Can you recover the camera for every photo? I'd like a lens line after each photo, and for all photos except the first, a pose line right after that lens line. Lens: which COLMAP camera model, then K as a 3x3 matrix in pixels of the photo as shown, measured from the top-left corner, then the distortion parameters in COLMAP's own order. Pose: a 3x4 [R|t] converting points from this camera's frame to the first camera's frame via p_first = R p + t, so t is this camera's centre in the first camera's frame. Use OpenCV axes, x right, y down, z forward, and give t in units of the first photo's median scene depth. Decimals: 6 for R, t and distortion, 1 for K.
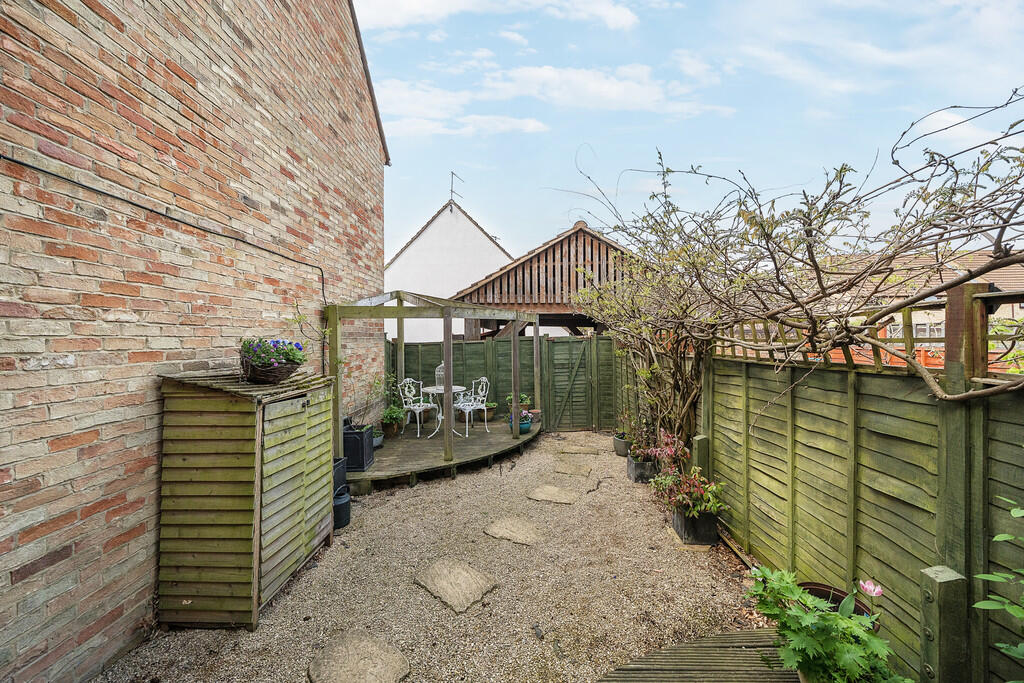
lens RADIAL K [[353.0, 0, 516.4], [0, 353.0, 341.7], [0, 0, 1]] dist [-0.006084, 0.000186]
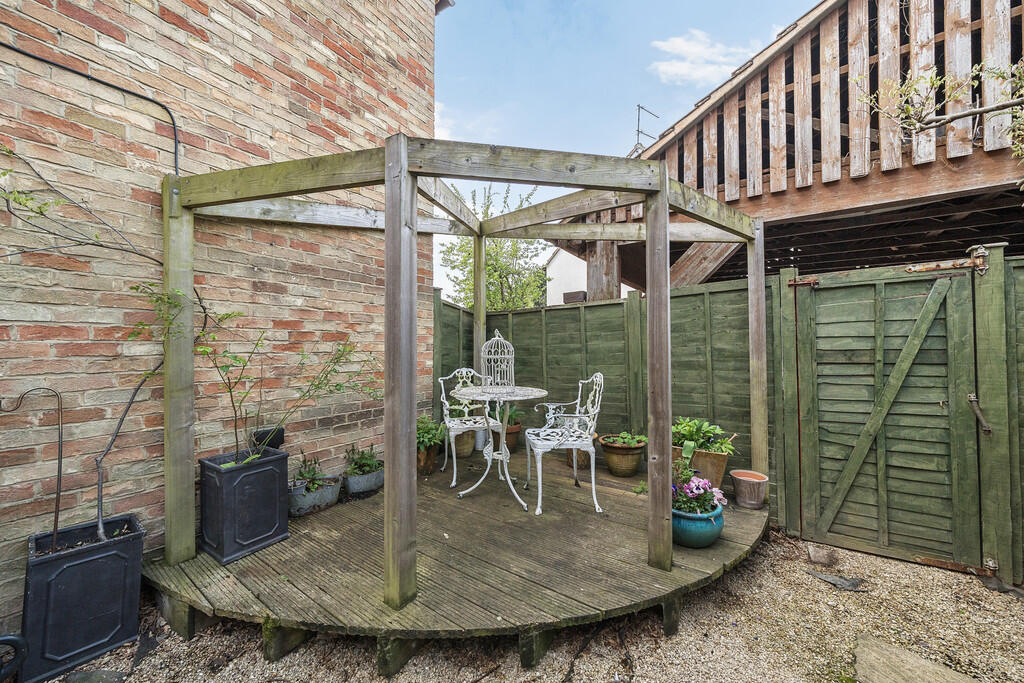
lens RADIAL K [[353.0, 0, 516.4], [0, 353.0, 345.3], [0, 0, 1]] dist [-0.006084, 0.000186]
pose [[0.822757, 0.003164, -0.568385, 0.060067], [-0.013838, 0.999800, -0.014465, 0.068651], [0.568225, 0.019766, 0.822636, 0.548403]]
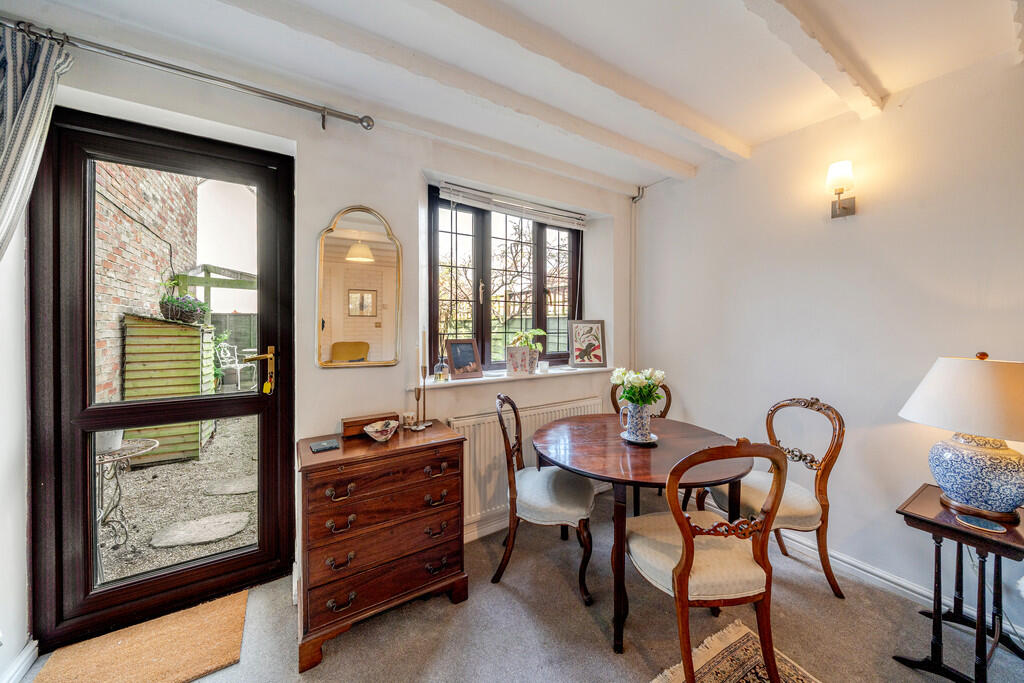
lens RADIAL K [[353.0, 0, 516.3], [0, 353.0, 331.6], [0, 0, 1]] dist [-0.006084, 0.000186]
pose [[0.839960, 0.005404, 0.542622, -0.122604], [-0.009587, 0.999942, 0.004881, 0.050953], [-0.542564, -0.009302, 0.839963, -0.430434]]
